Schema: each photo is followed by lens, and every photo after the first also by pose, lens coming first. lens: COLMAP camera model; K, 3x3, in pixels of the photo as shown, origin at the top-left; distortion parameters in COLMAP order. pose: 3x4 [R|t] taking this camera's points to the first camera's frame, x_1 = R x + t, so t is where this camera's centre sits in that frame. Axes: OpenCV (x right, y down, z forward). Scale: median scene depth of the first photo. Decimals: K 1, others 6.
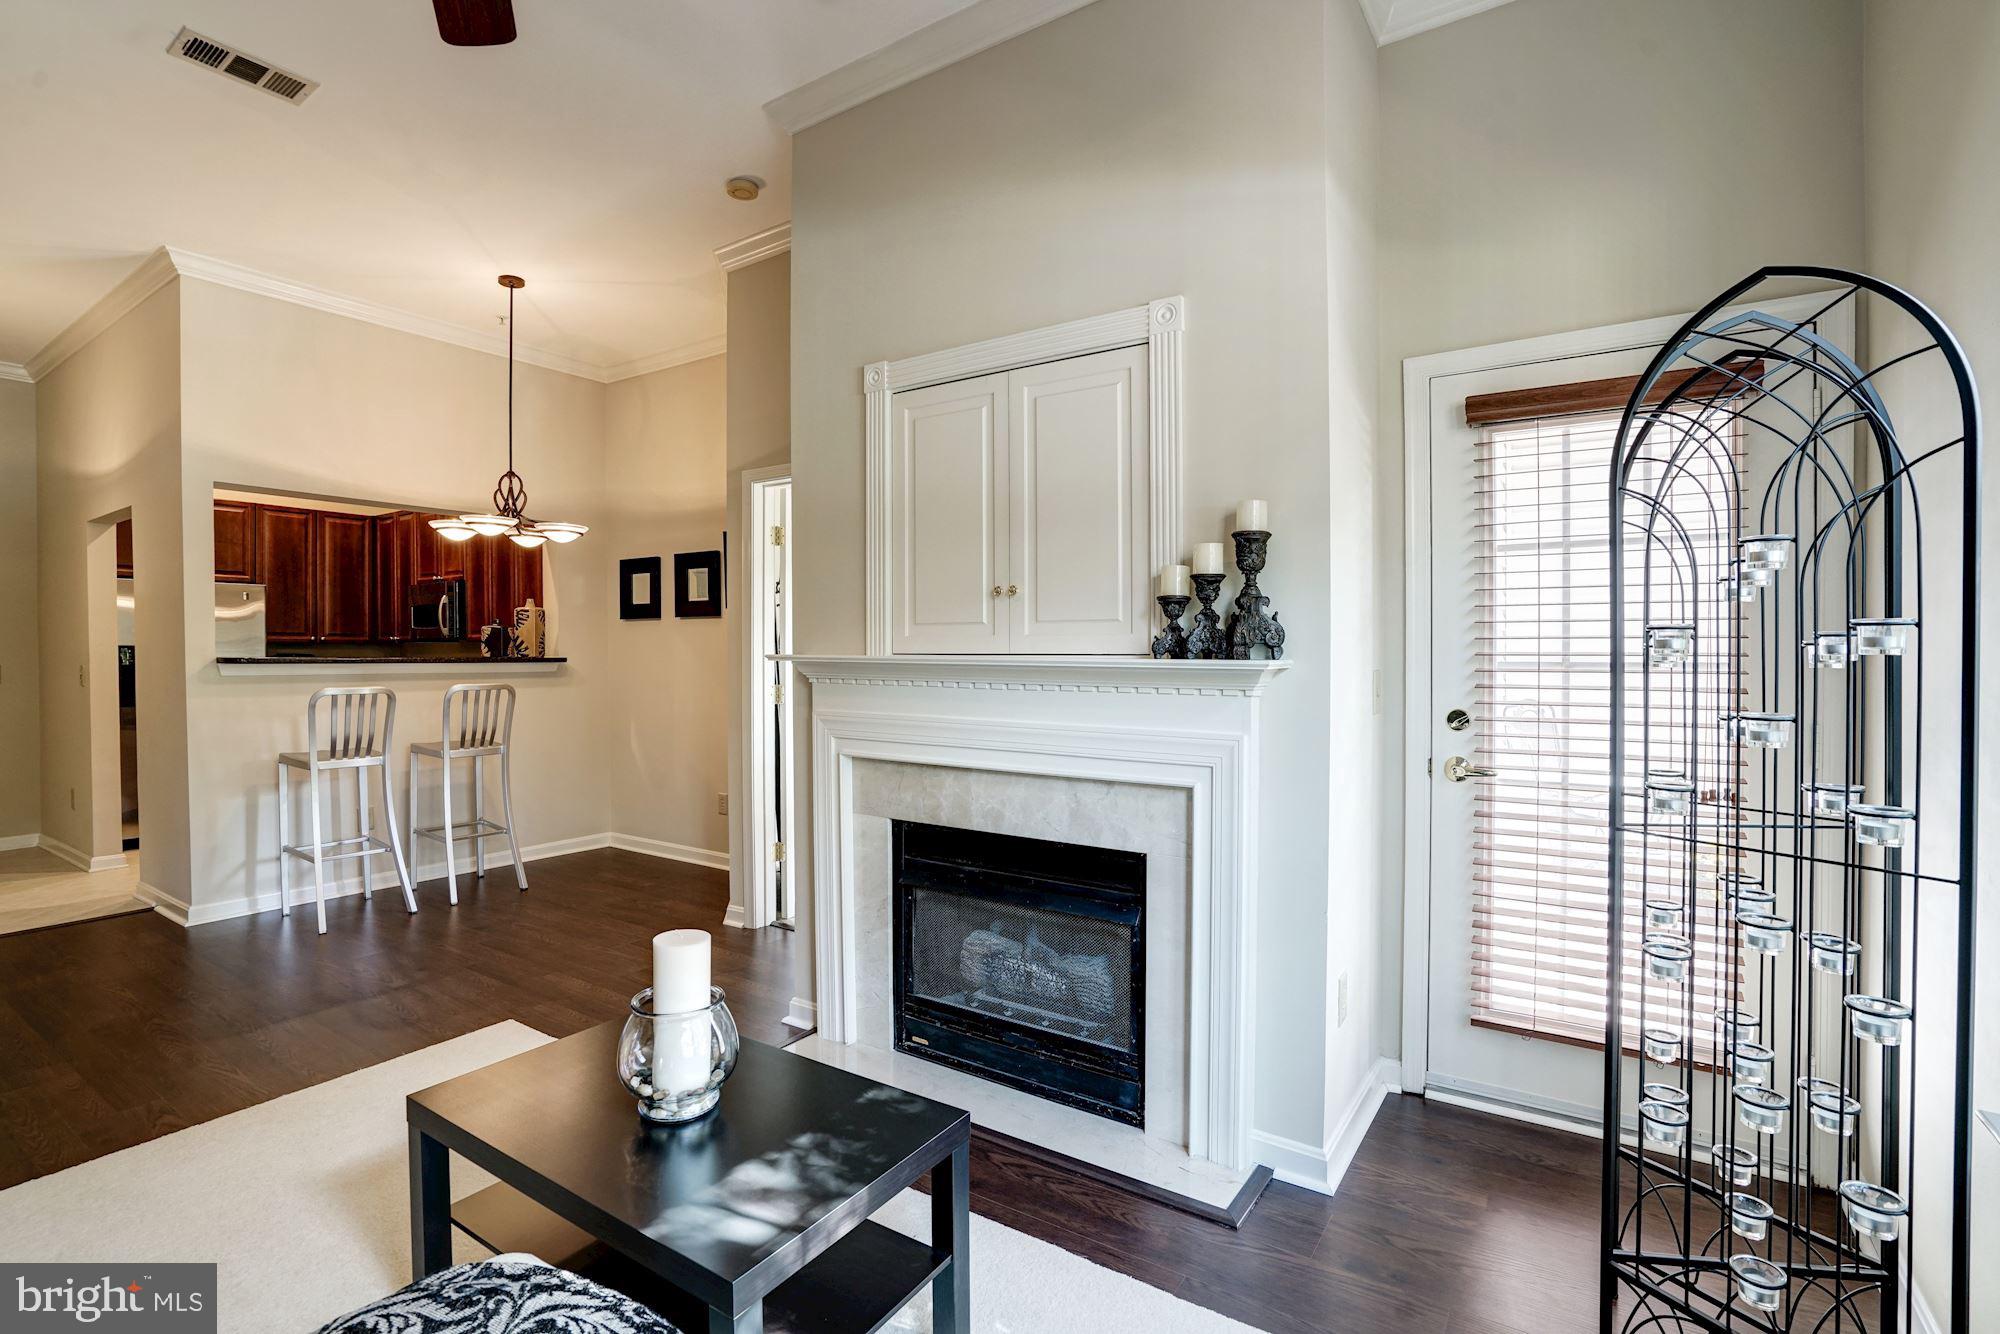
lens RADIAL K [[950.3, 0, 959.6], [0, 950.3, 660.0], [0, 0, 1]] dist [-0.053849, 0.024042]
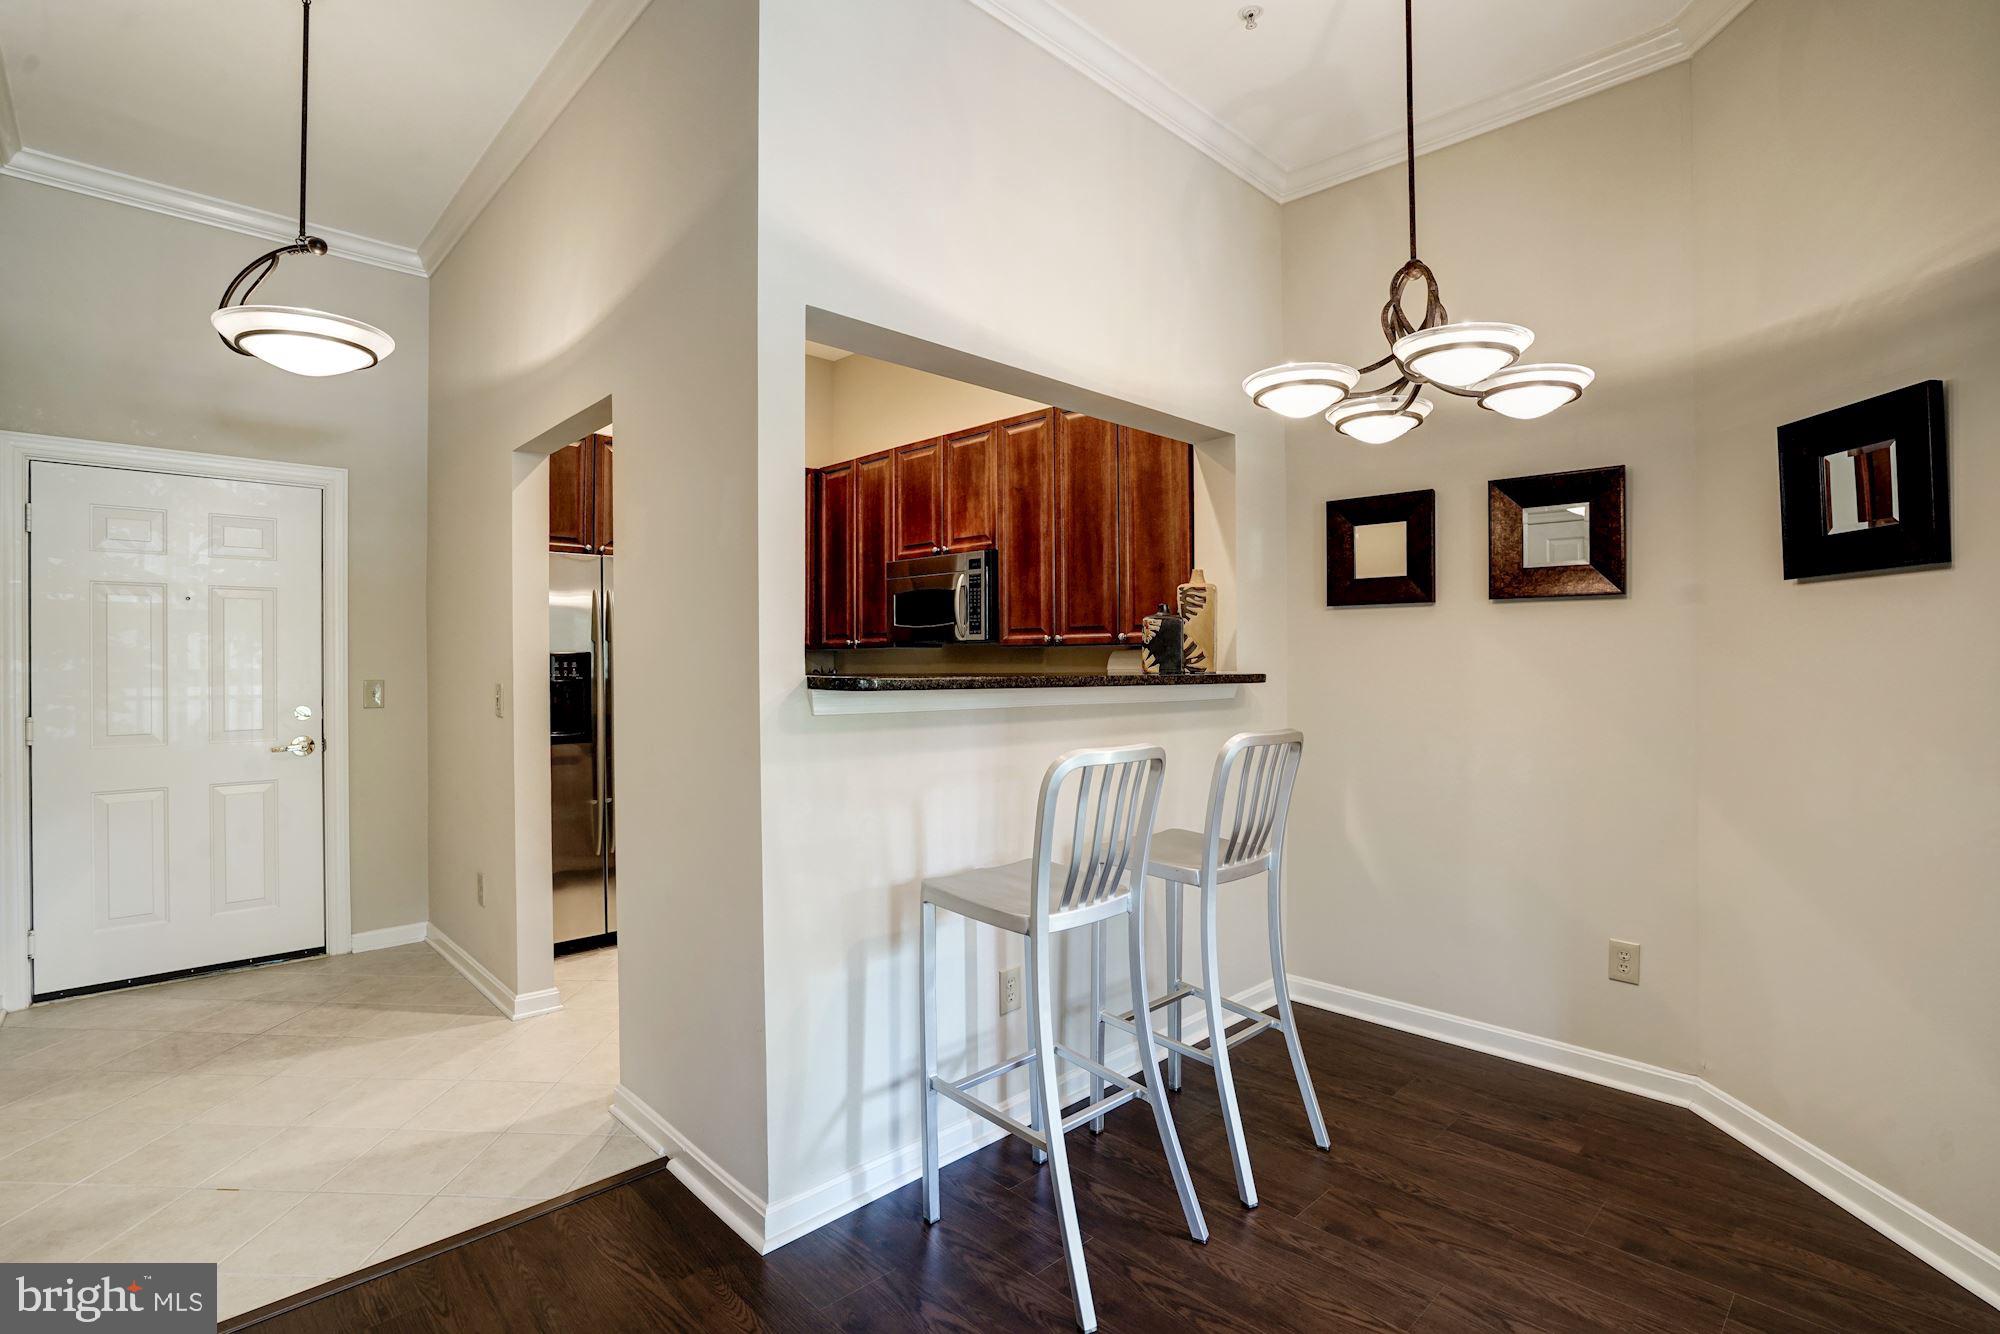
lens RADIAL K [[950.3, 0, 959.6], [0, 950.3, 660.0], [0, 0, 1]] dist [-0.053849, 0.024042]
pose [[0.975874, 0.003043, -0.218314, -0.479622], [-0.004495, 0.999971, -0.006157, -0.006402], [0.218289, 0.006990, 0.975859, 0.421967]]
